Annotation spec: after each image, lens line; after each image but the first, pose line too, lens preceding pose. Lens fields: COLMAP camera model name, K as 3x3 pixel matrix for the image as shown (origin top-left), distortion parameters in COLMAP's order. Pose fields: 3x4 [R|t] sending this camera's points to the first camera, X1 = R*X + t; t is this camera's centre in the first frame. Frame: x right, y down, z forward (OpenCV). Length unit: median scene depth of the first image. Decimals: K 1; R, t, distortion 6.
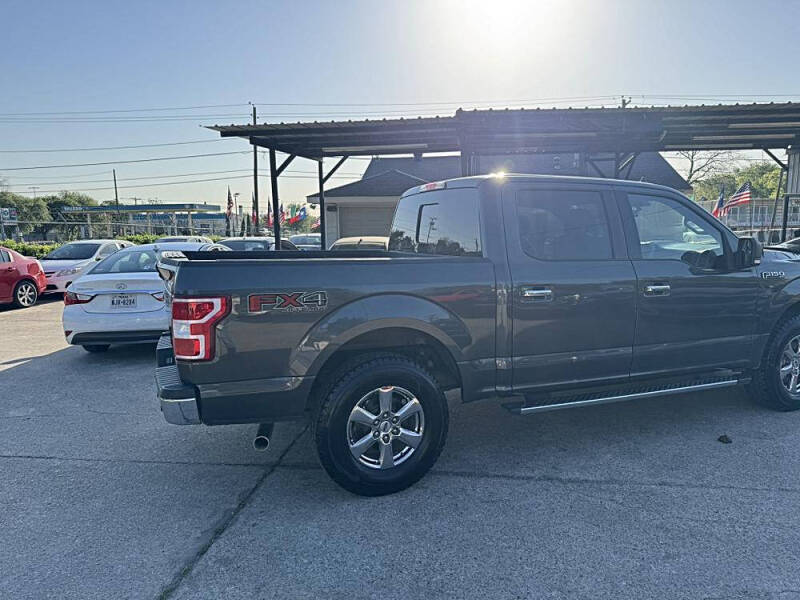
lens RADIAL K [[505.3, 0, 428.2], [0, 505.3, 303.9], [0, 0, 1]] dist [0.064901, -0.070661]
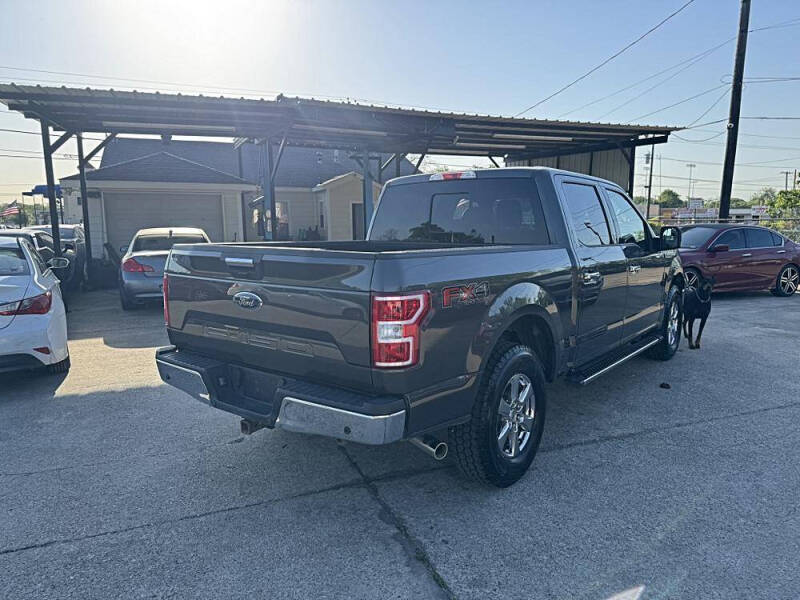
lens RADIAL K [[501.6, 0, 398.0], [0, 501.6, 298.1], [0, 0, 1]] dist [0.077649, -0.087584]
pose [[0.896724, -0.063134, 0.438063, -0.691238], [0.061544, 0.997945, 0.017844, -0.018282], [-0.438290, 0.010959, 0.898767, 0.195990]]
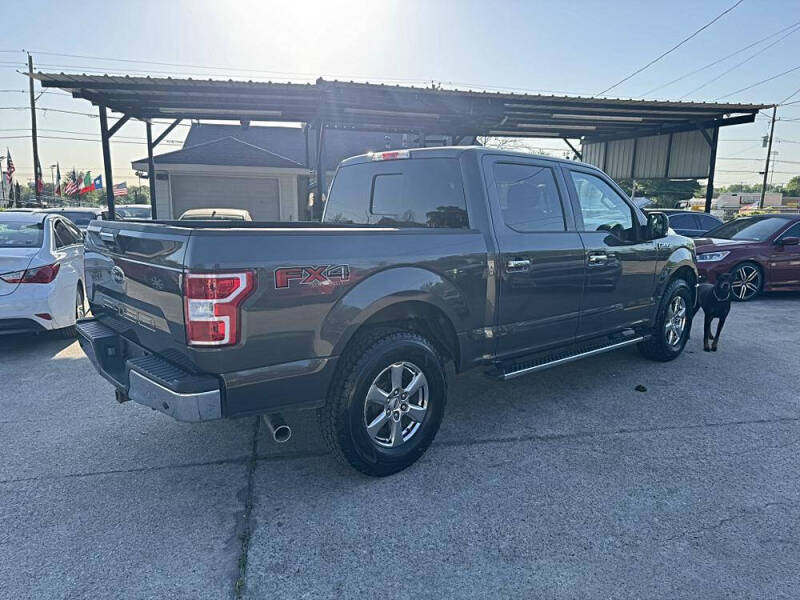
lens RADIAL K [[501.6, 0, 398.0], [0, 501.6, 298.1], [0, 0, 1]] dist [0.077649, -0.087584]
pose [[0.956602, -0.034802, 0.289313, -0.341045], [0.024491, 0.998932, 0.039187, 0.003392], [-0.290368, -0.030401, 0.956432, 0.084036]]
